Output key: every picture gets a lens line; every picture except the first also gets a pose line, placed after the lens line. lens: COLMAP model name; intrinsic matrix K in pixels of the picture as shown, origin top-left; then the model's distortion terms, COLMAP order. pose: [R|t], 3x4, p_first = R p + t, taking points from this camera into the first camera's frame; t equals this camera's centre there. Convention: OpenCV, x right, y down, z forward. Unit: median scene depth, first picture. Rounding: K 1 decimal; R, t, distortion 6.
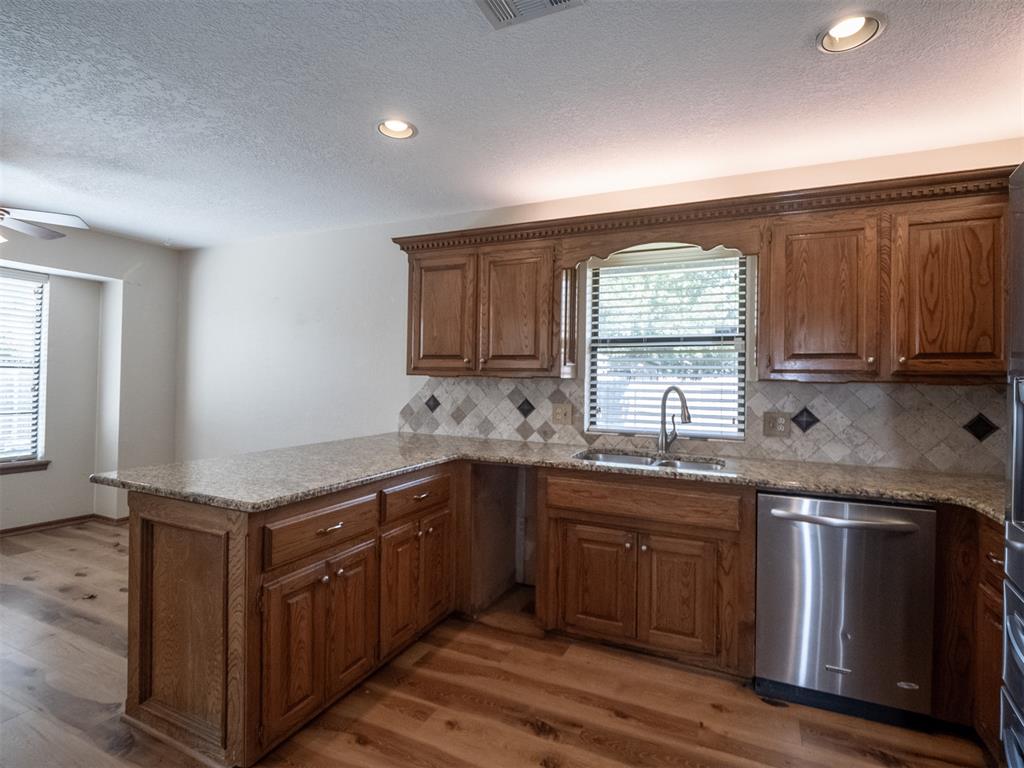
lens RADIAL K [[519.9, 0, 526.2], [0, 519.9, 374.4], [0, 0, 1]] dist [-0.002742, -0.001958]
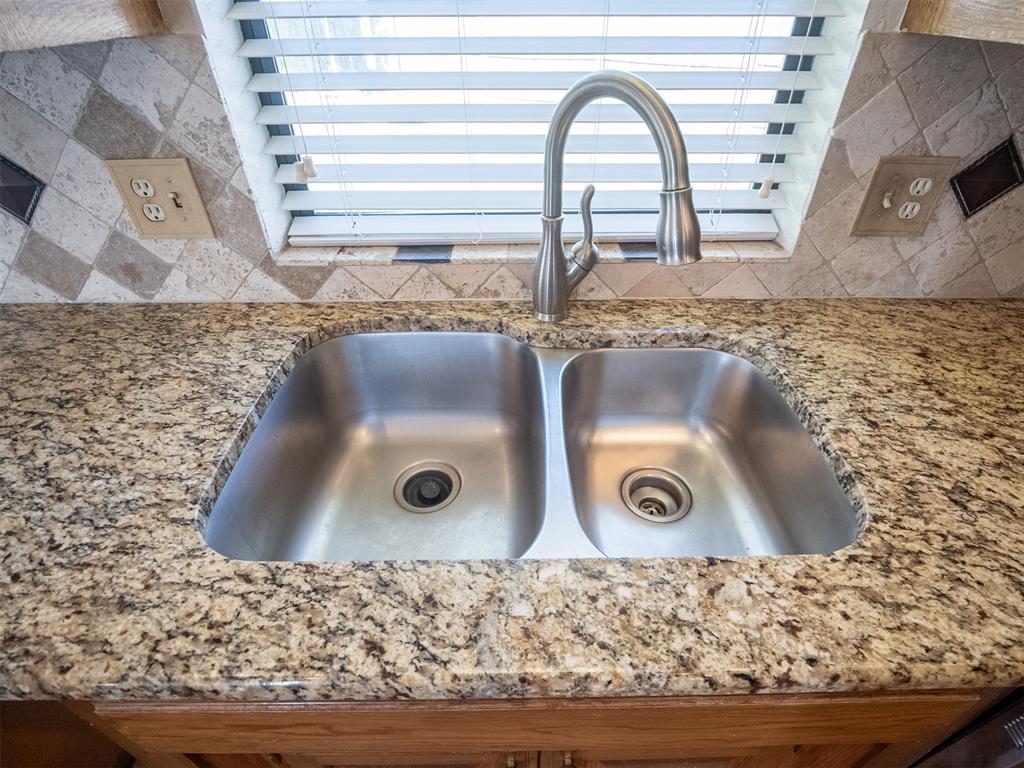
lens RADIAL K [[505.2, 0, 527.7], [0, 505.2, 373.3], [0, 0, 1]] dist [-0.010156, -0.003297]
pose [[0.912322, -0.260800, 0.315678, 0.165370], [0.015365, 0.792195, 0.610074, -0.007311], [-0.409186, -0.551733, 0.726744, 0.861078]]
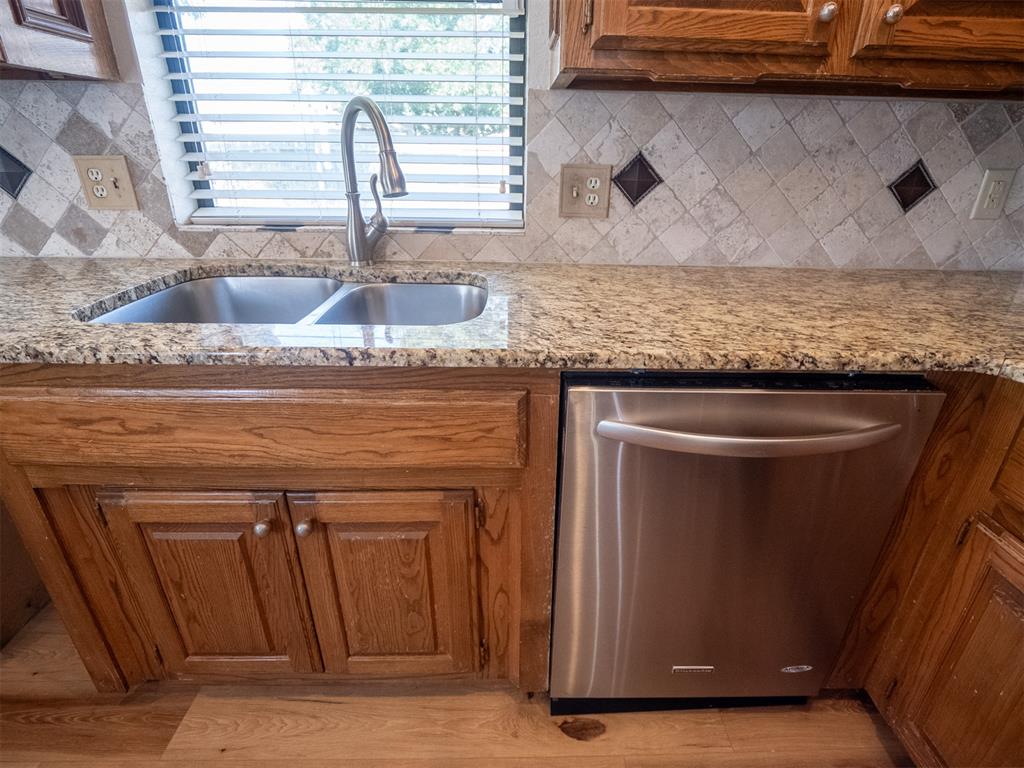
lens RADIAL K [[505.2, 0, 527.7], [0, 505.2, 373.3], [0, 0, 1]] dist [-0.010156, -0.003297]
pose [[0.906877, -0.172251, 0.384582, 0.236159], [-0.005208, 0.907989, 0.418962, 0.056274], [-0.421362, -0.381950, 0.822538, 0.602245]]
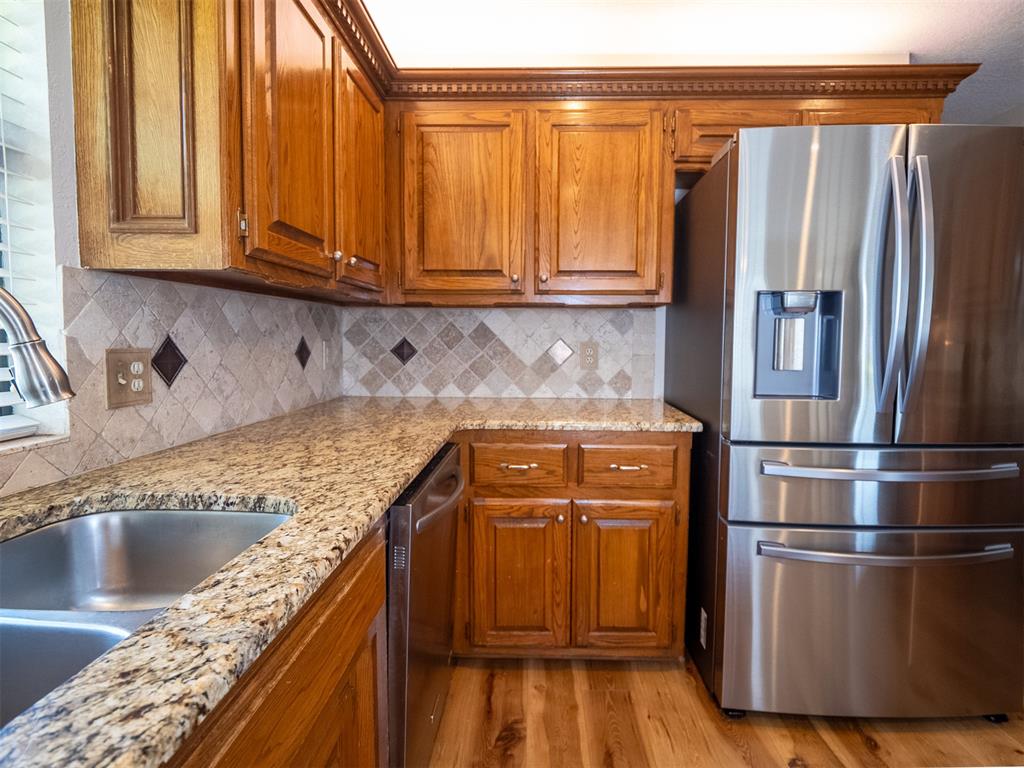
lens RADIAL K [[505.2, 0, 527.7], [0, 505.2, 373.3], [0, 0, 1]] dist [-0.010156, -0.003297]
pose [[-0.383710, -0.084399, 0.919589, -0.020516], [-0.016249, 0.996278, 0.084657, 0.055581], [-0.923311, 0.017541, -0.383653, 0.903043]]
